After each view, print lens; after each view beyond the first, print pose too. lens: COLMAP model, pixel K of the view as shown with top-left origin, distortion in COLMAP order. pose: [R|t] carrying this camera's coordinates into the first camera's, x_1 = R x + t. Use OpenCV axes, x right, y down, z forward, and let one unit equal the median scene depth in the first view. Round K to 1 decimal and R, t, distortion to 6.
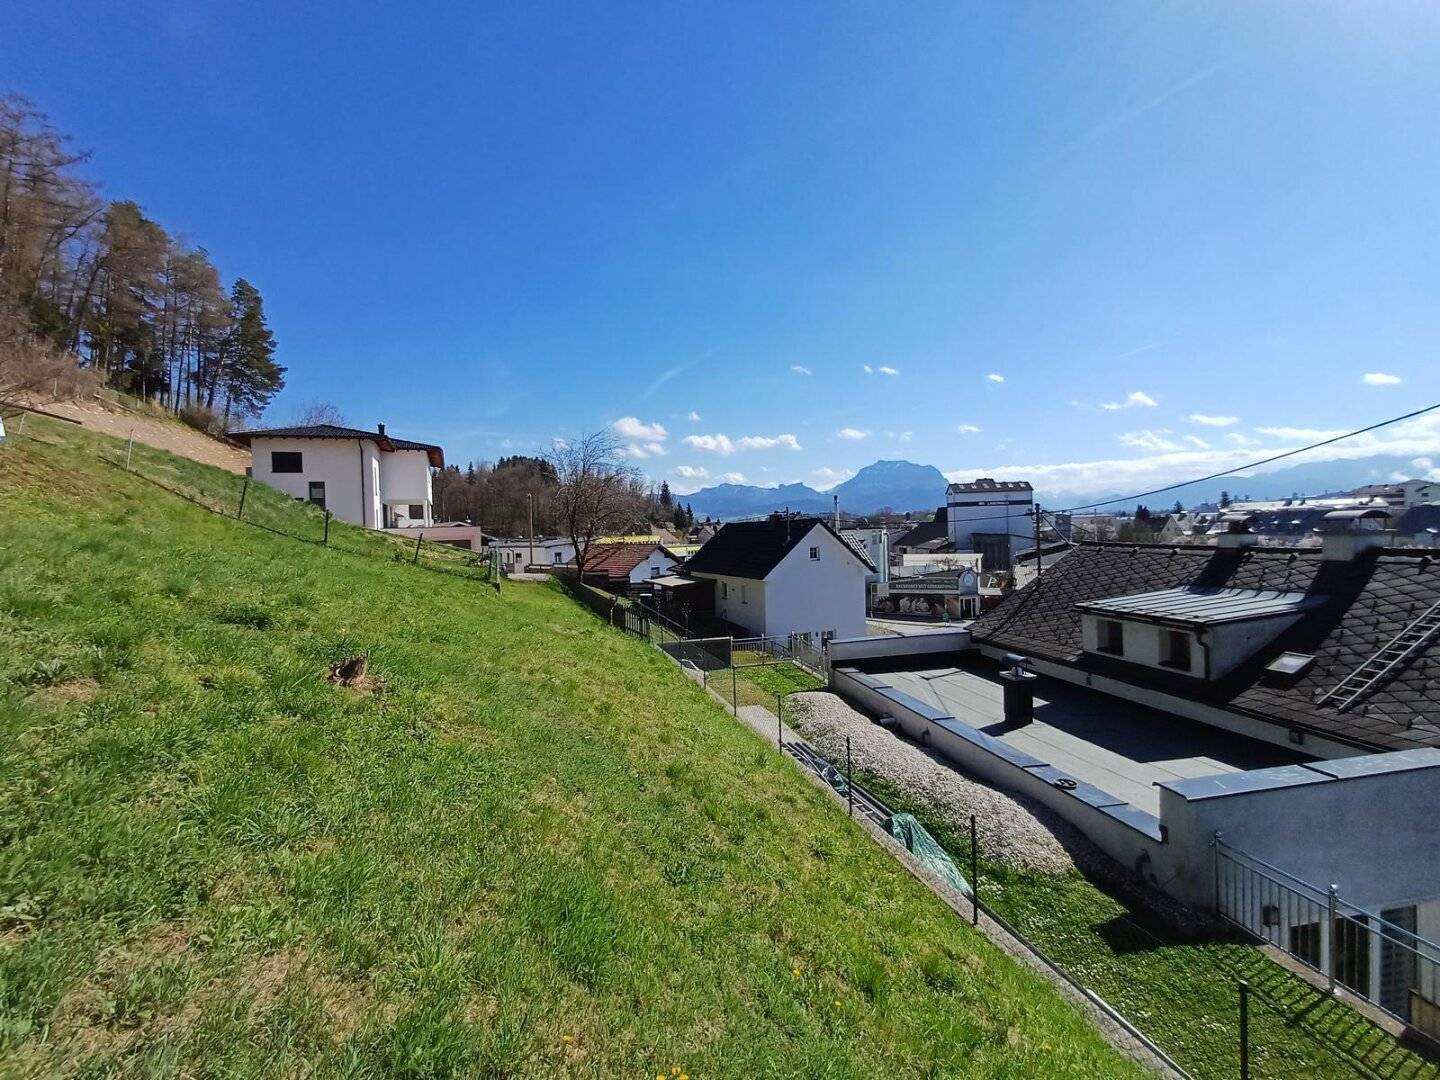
lens RADIAL K [[650.0, 0, 717.0], [0, 650.0, 538.3], [0, 0, 1]] dist [-0.000515, 0.001981]
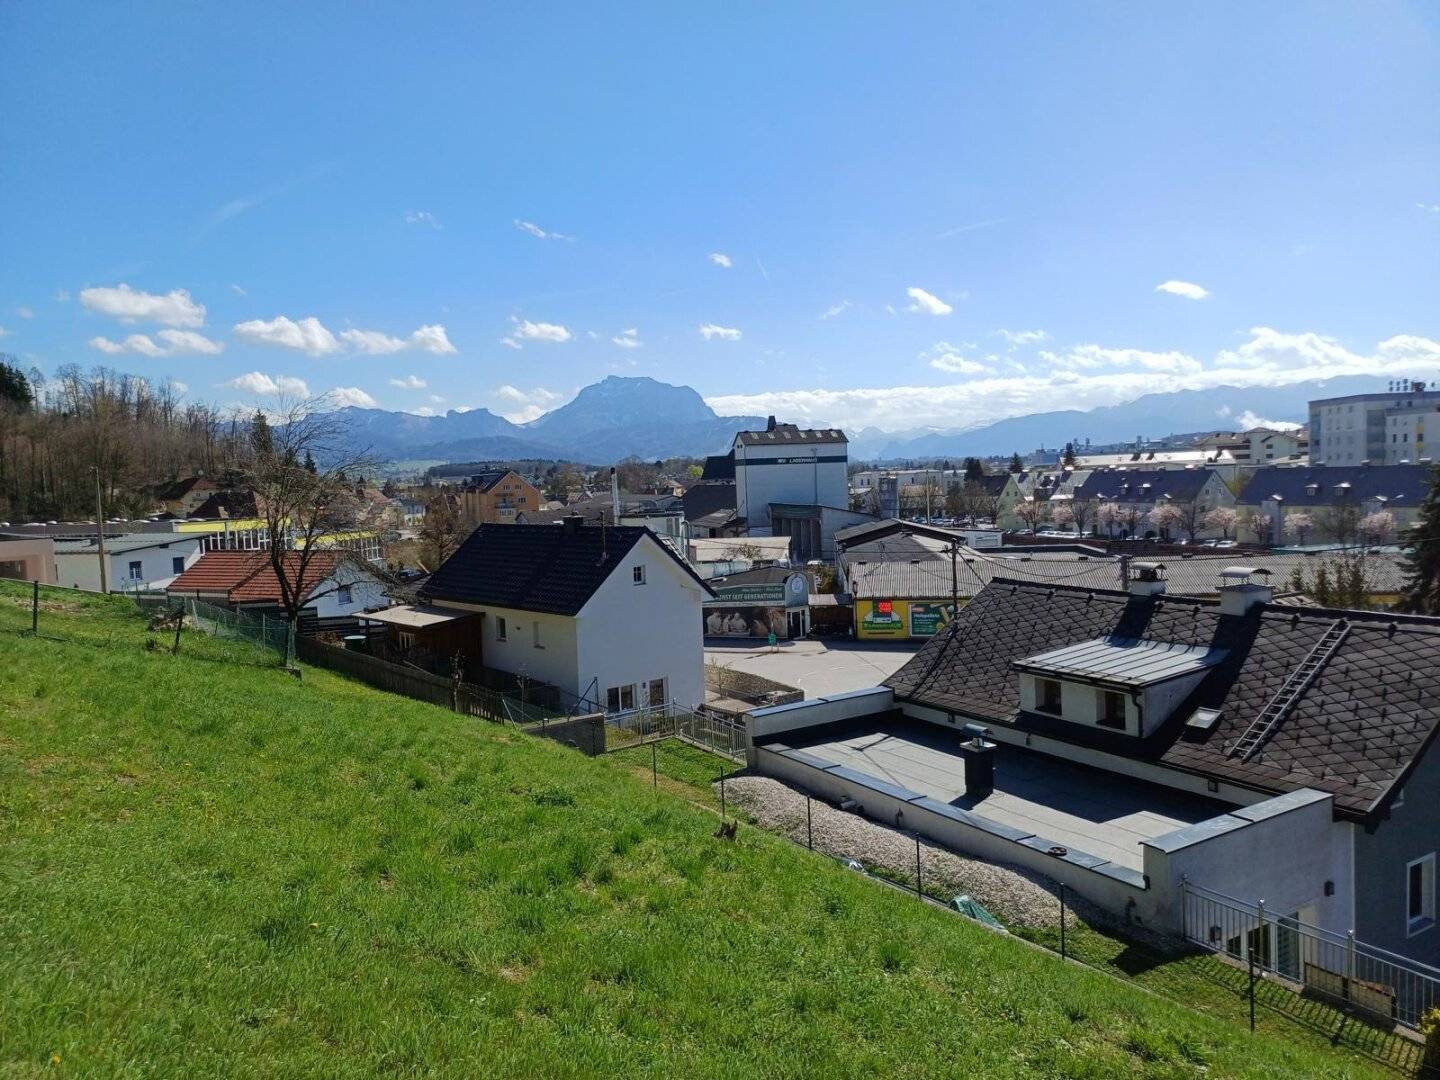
lens RADIAL K [[1045.4, 0, 719.4], [0, 1045.4, 533.1], [0, 0, 1]] dist [0.044710, -0.016903]
pose [[0.939461, -0.022517, 0.341916, -0.395711], [0.011199, 0.999323, 0.035041, -0.153408], [-0.342474, -0.029090, 0.939077, -0.314309]]
